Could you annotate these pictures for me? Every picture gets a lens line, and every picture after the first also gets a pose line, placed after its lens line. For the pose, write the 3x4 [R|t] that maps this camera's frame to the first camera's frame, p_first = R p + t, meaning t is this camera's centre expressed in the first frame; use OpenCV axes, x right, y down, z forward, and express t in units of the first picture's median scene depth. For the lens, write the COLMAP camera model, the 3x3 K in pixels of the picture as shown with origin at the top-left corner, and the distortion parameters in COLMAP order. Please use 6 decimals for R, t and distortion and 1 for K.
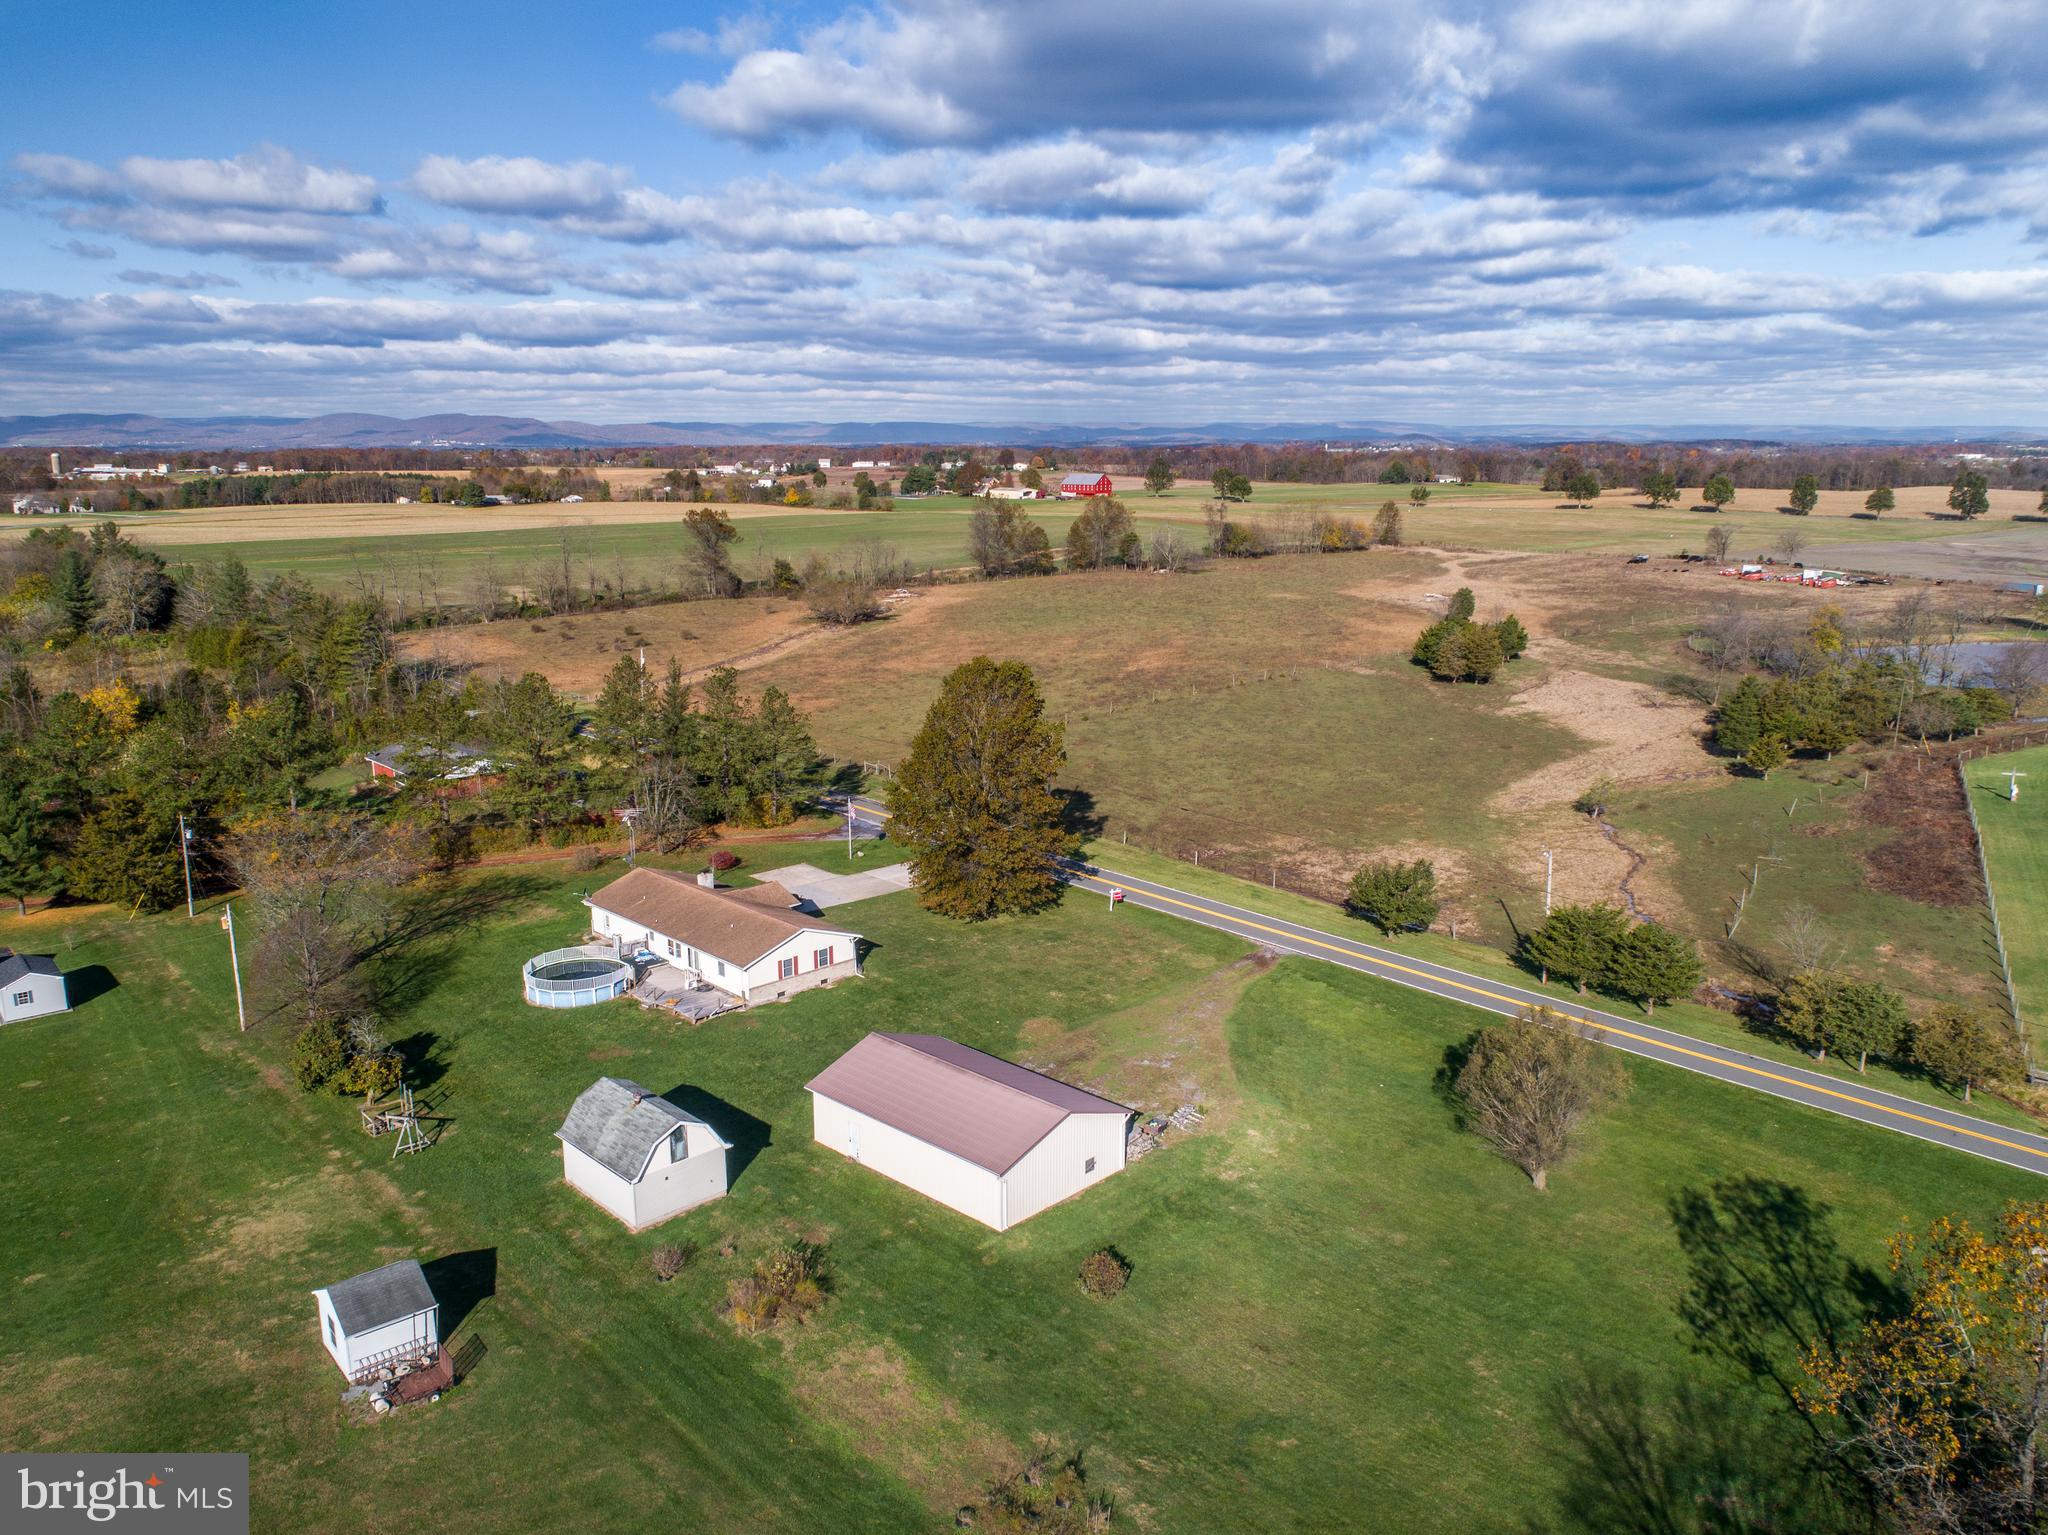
lens RADIAL K [[1529.3, 0, 1033.4], [0, 1529.3, 767.1], [0, 0, 1]] dist [0.007367, 0.004635]
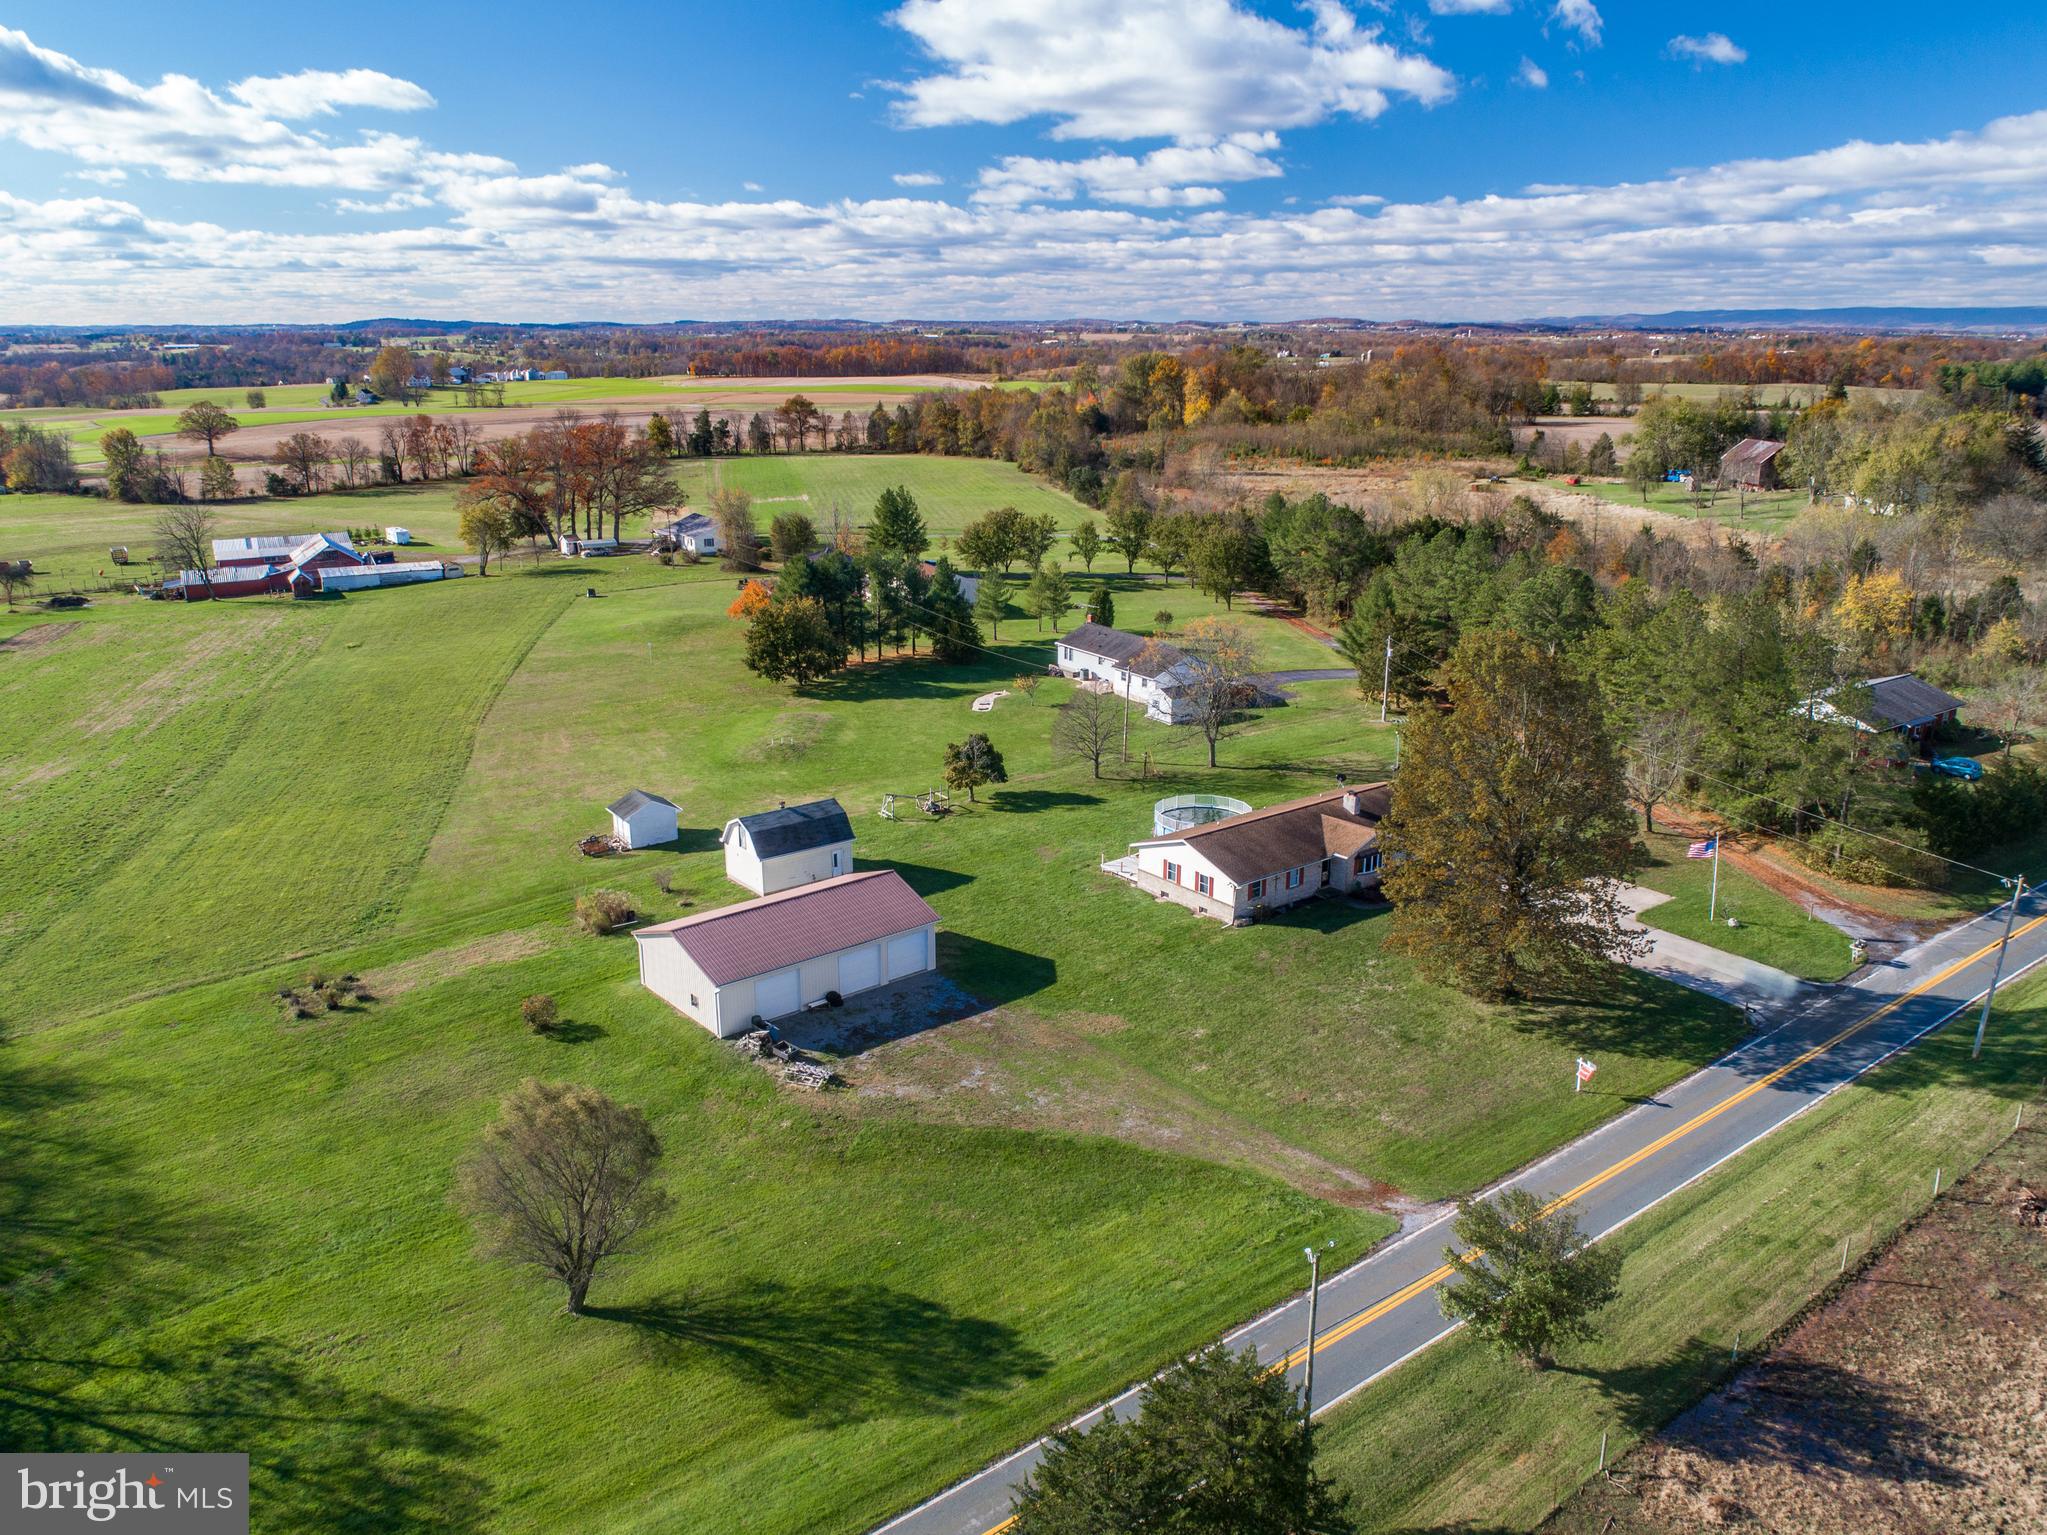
lens RADIAL K [[1571.2, 0, 1030.1], [0, 1571.2, 715.3], [0, 0, 1]] dist [-0.025130, 0.009230]
pose [[-0.109613, 0.243473, -0.963694, 0.752031], [-0.207974, 0.942458, 0.261763, -0.194993], [0.971973, 0.229116, -0.052670, 0.914393]]
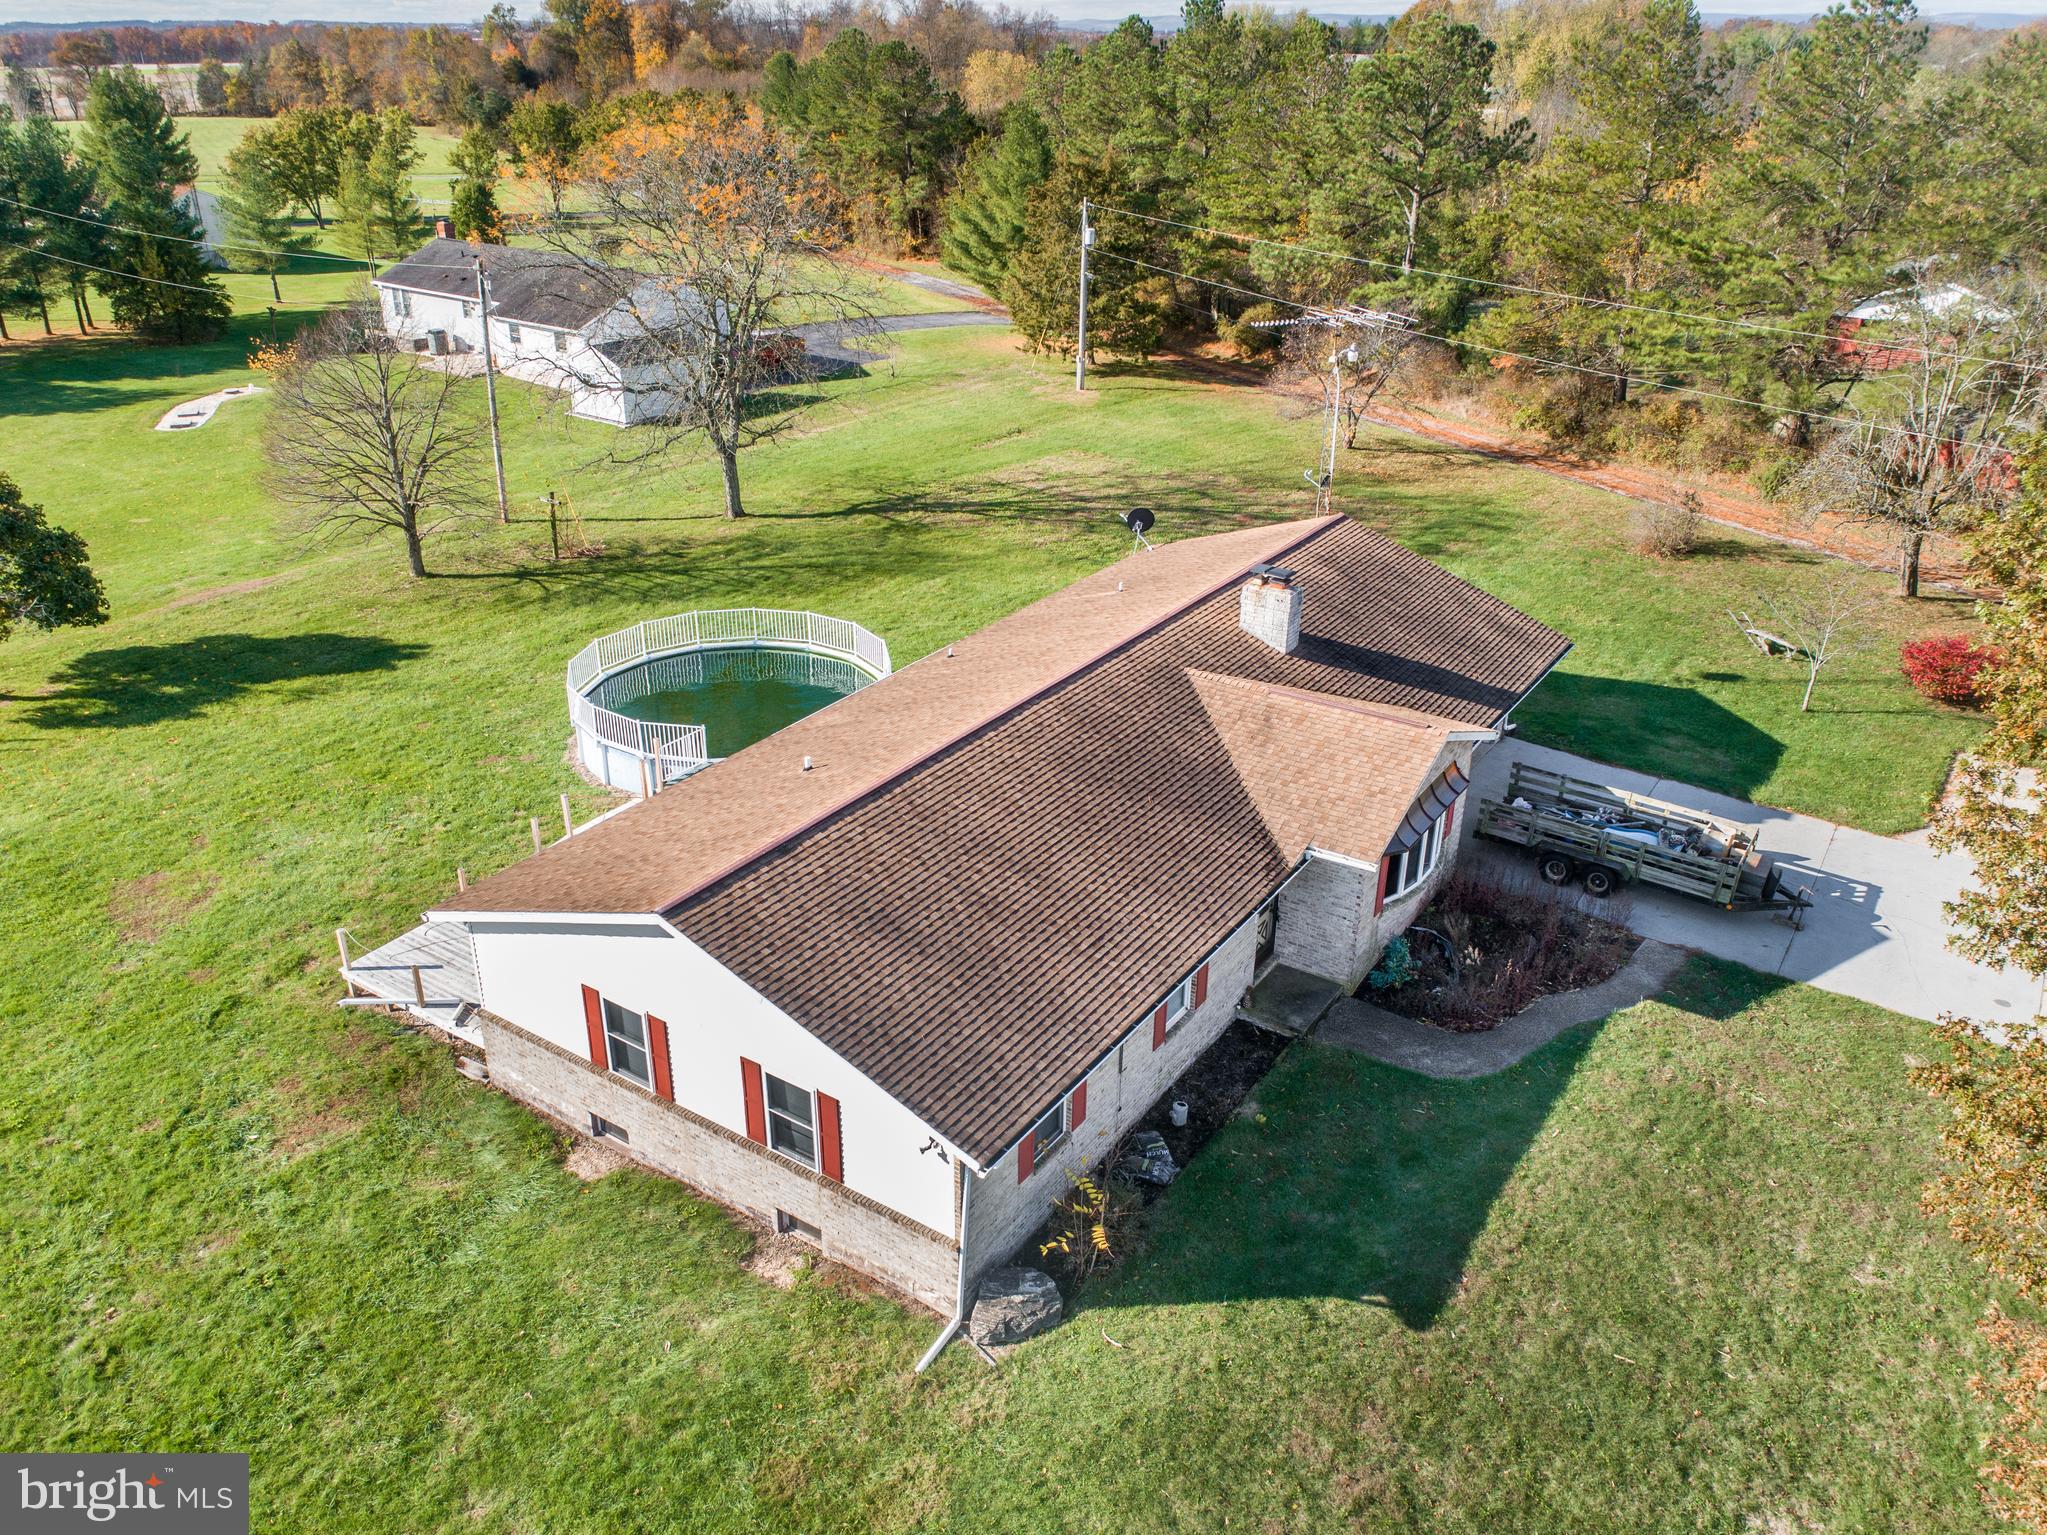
lens RADIAL K [[1533.3, 0, 1029.3], [0, 1533.3, 764.3], [0, 0, 1]] dist [-0.024113, 0.011703]
pose [[0.213319, 0.423996, -0.880183, 0.012552], [-0.211796, 0.899565, 0.382002, 0.008525], [0.953749, 0.104931, 0.281695, 0.960085]]
